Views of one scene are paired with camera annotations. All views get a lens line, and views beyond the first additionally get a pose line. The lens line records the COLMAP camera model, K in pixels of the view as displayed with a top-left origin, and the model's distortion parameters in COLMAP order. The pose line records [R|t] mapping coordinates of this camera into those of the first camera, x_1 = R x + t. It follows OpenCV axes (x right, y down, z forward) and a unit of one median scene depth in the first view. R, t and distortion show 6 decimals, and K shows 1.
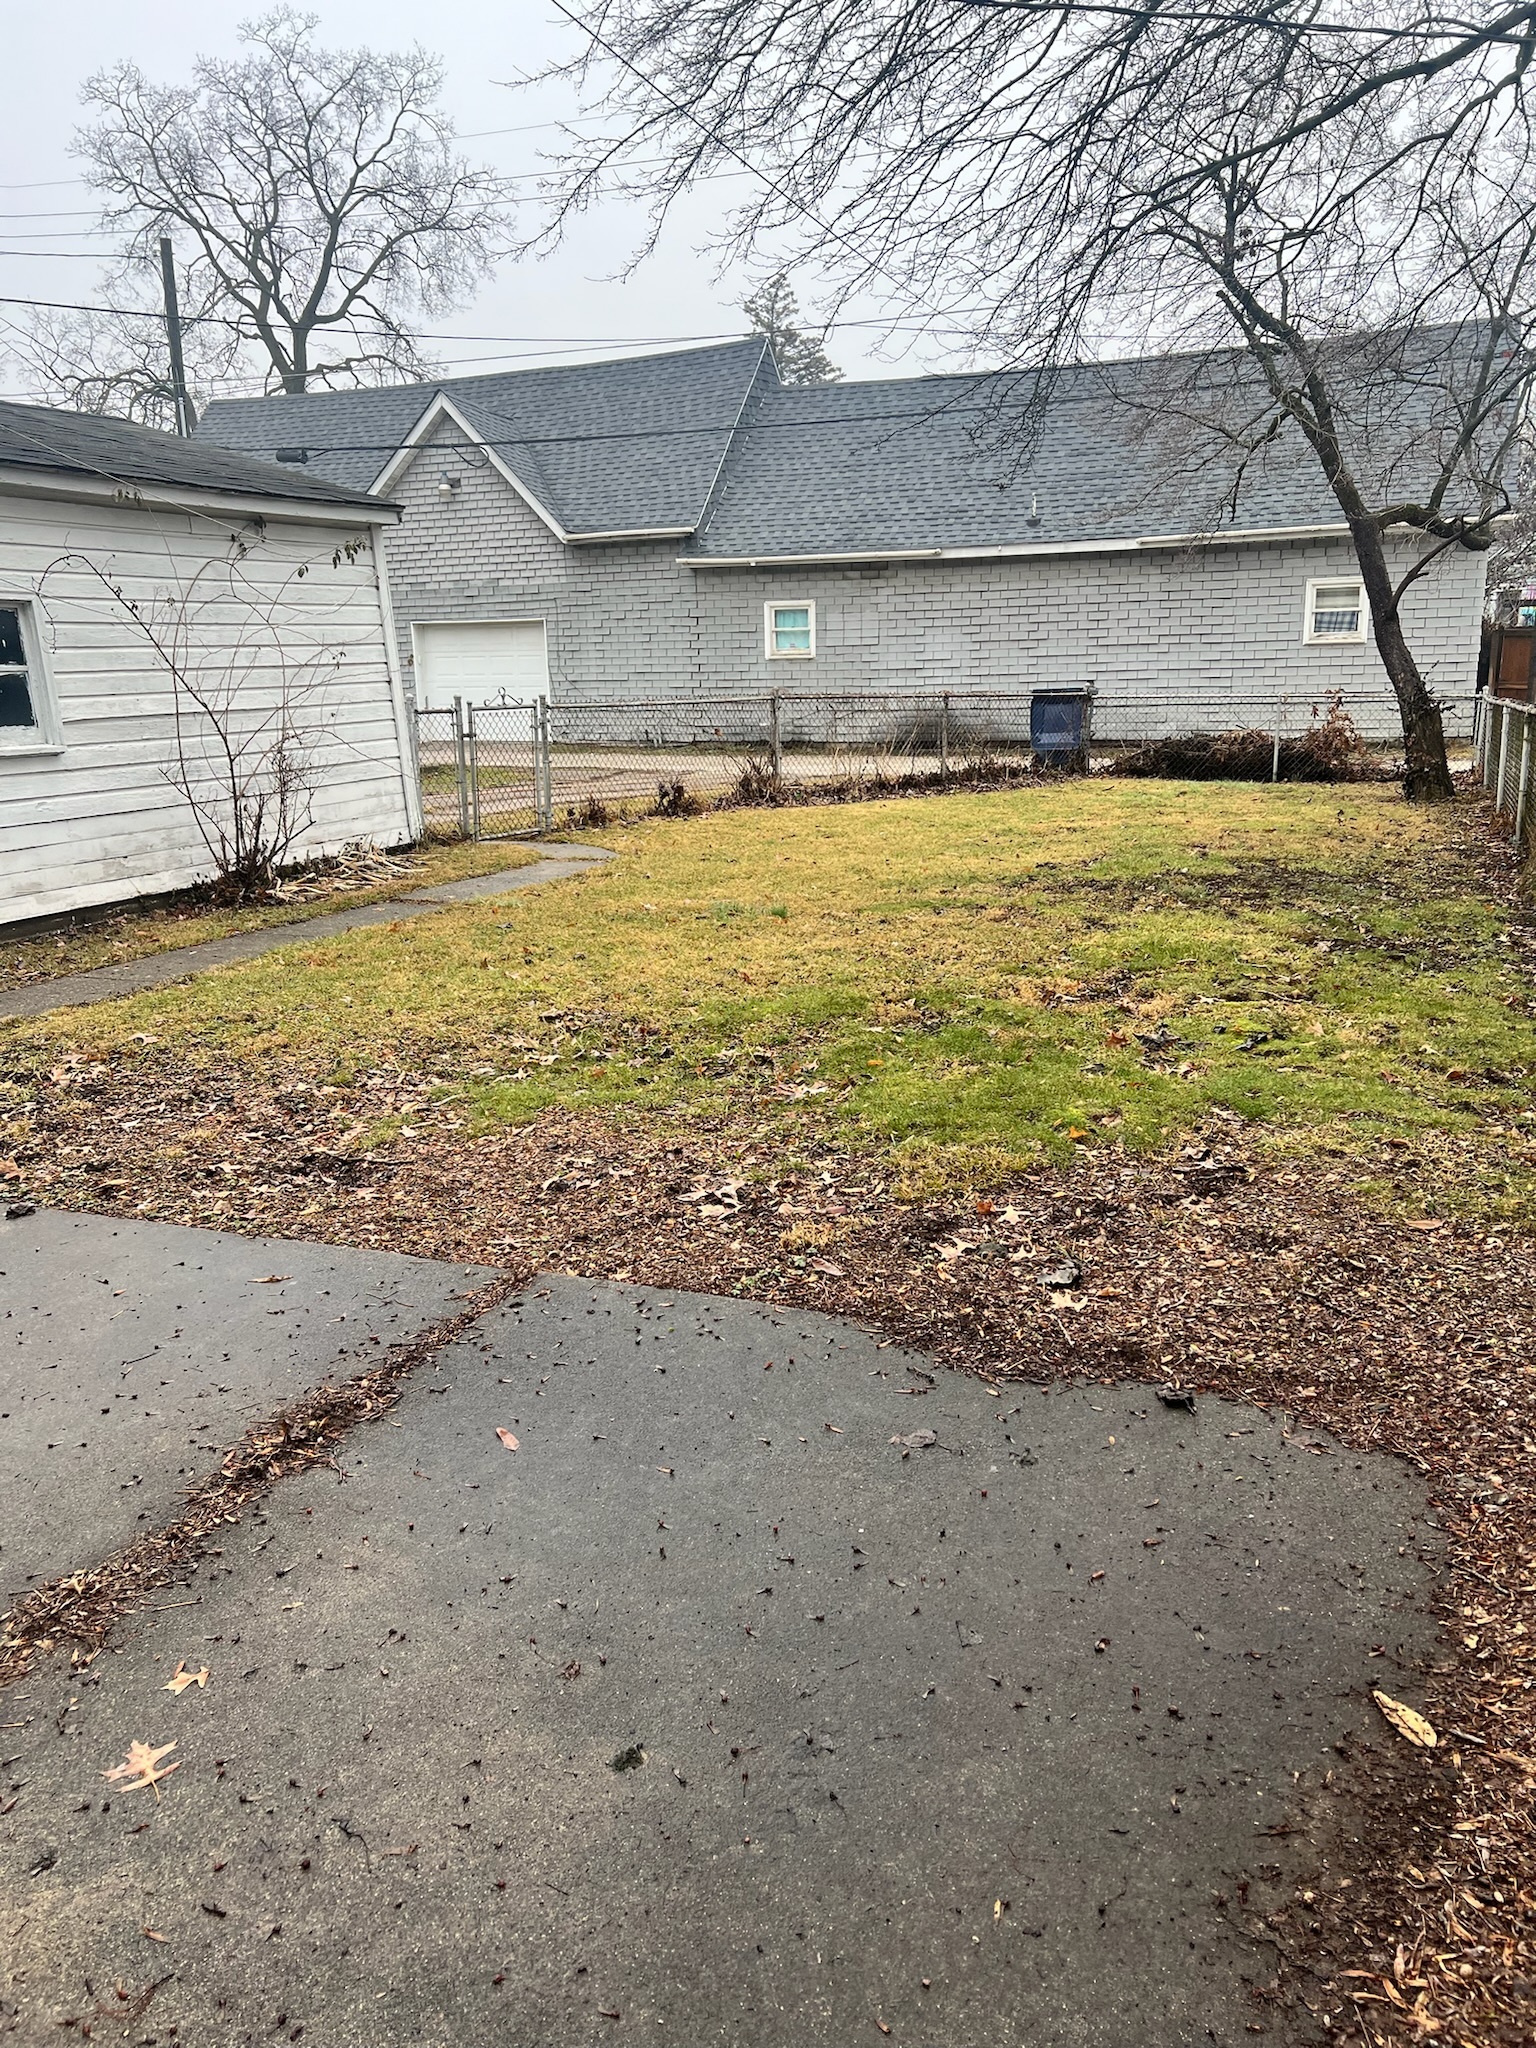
lens RADIAL K [[1544.1, 0, 763.9], [0, 1544.1, 1027.4], [0, 0, 1]] dist [0.011529, 0.002003]
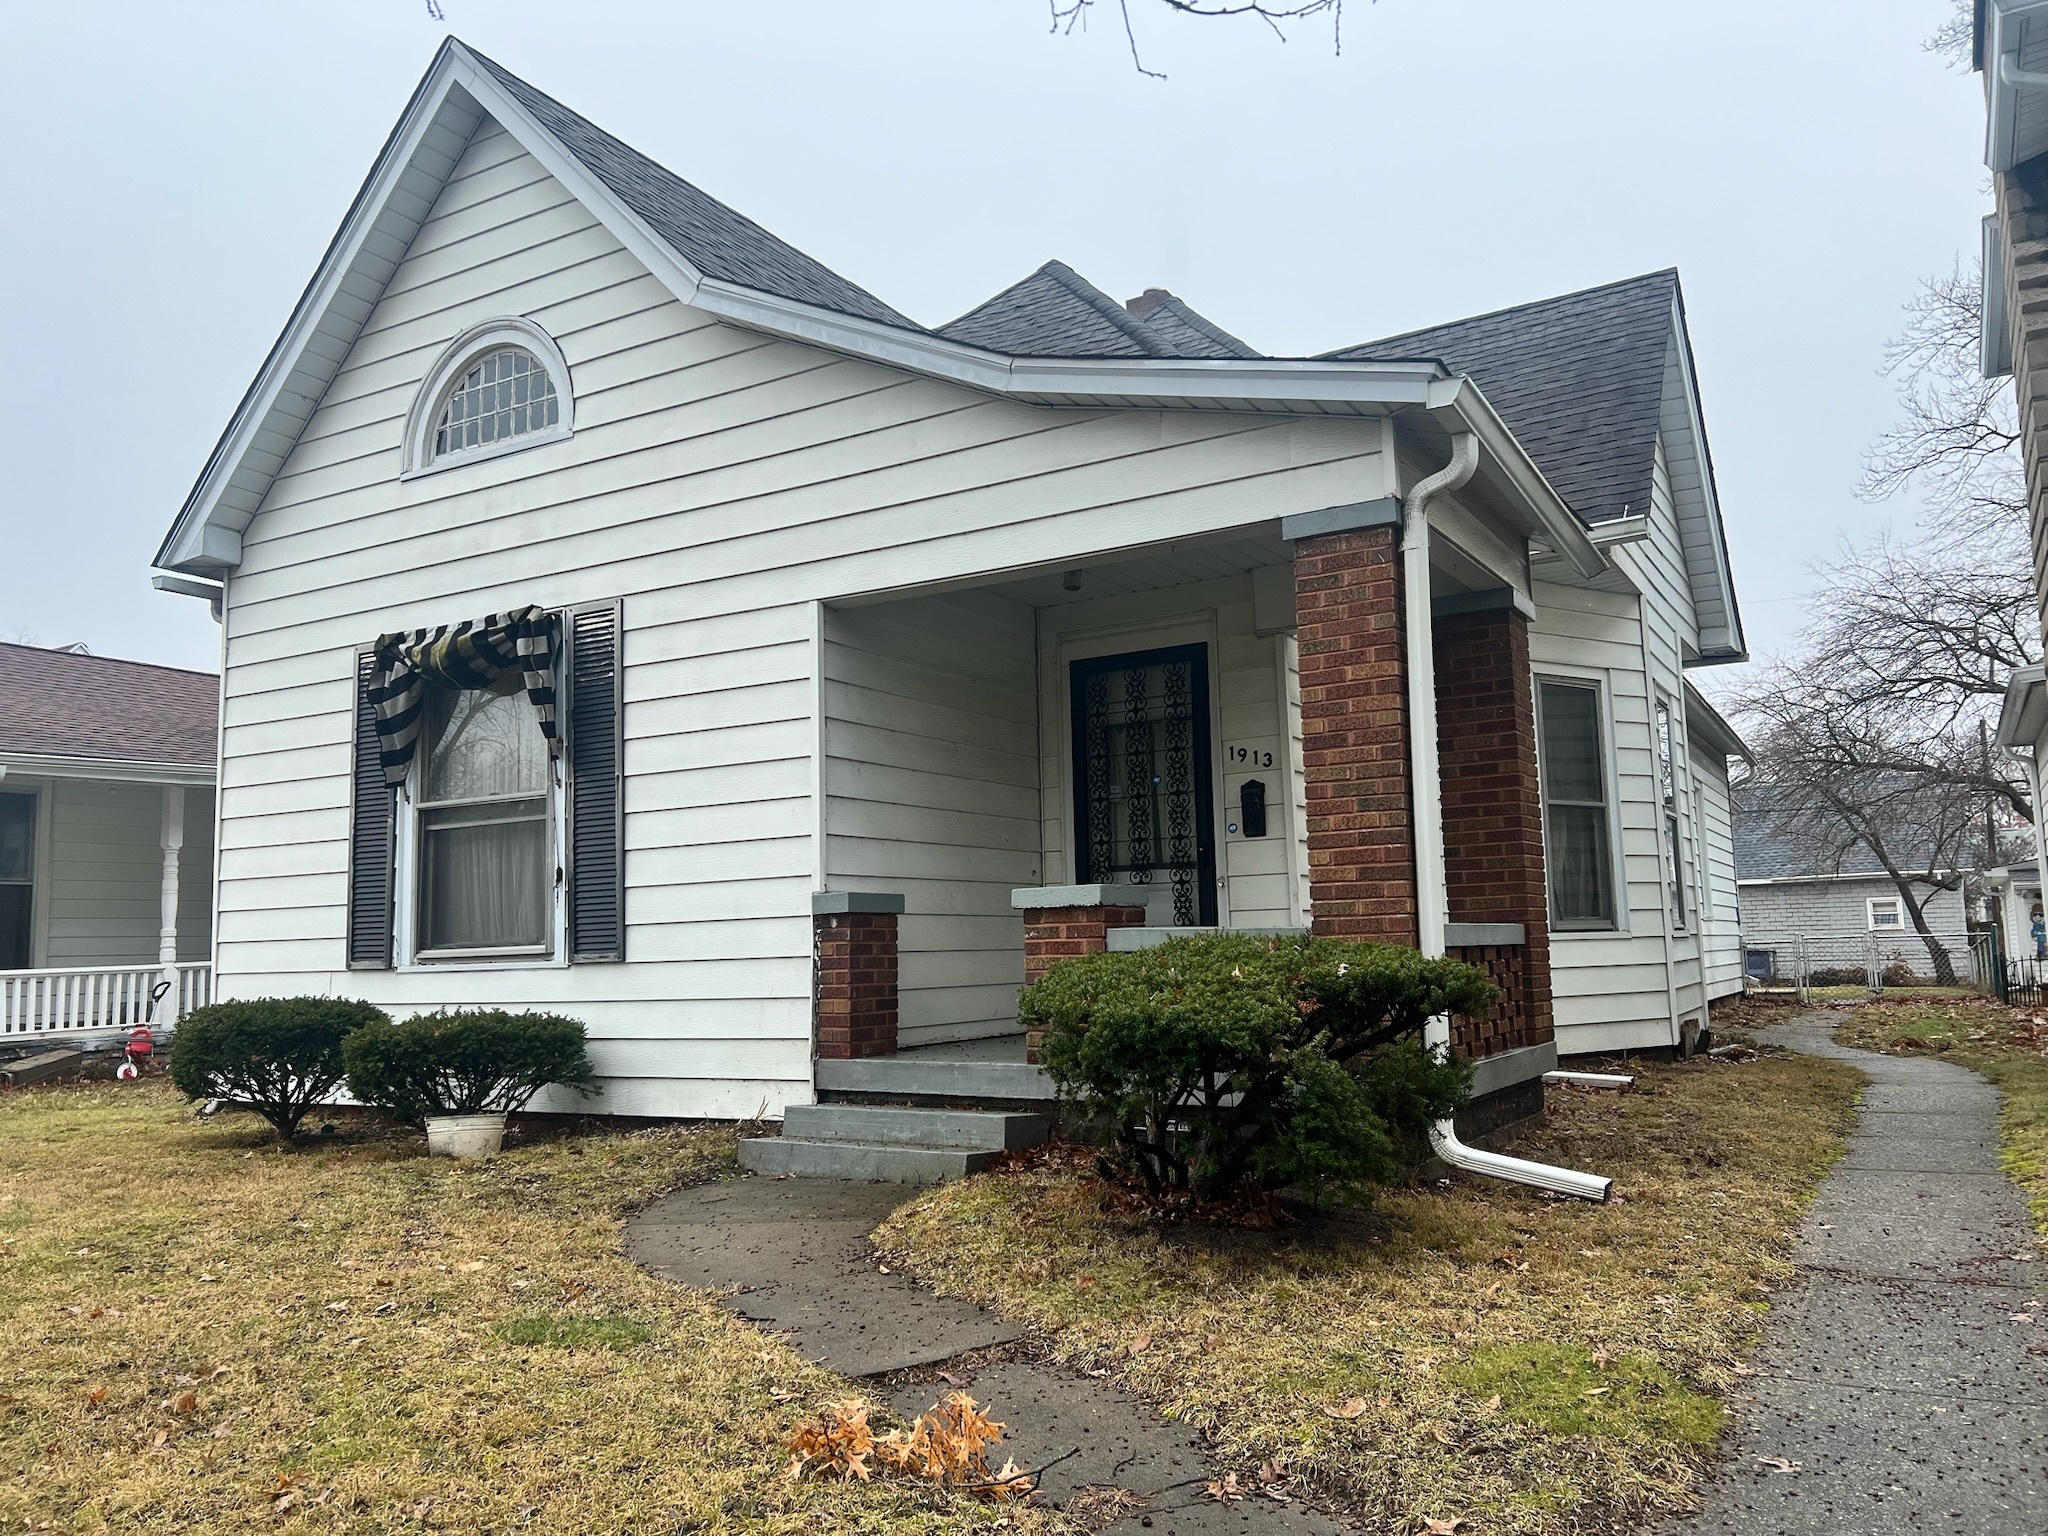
lens RADIAL K [[1544.1, 0, 1027.3], [0, 1544.1, 761.2], [0, 0, 1]] dist [0.011529, 0.002003]
pose [[0.990396, -0.017228, -0.137184, -0.549470], [-0.031707, 0.937462, -0.346640, 0.334184], [0.134577, 0.347660, 0.927912, -1.307476]]
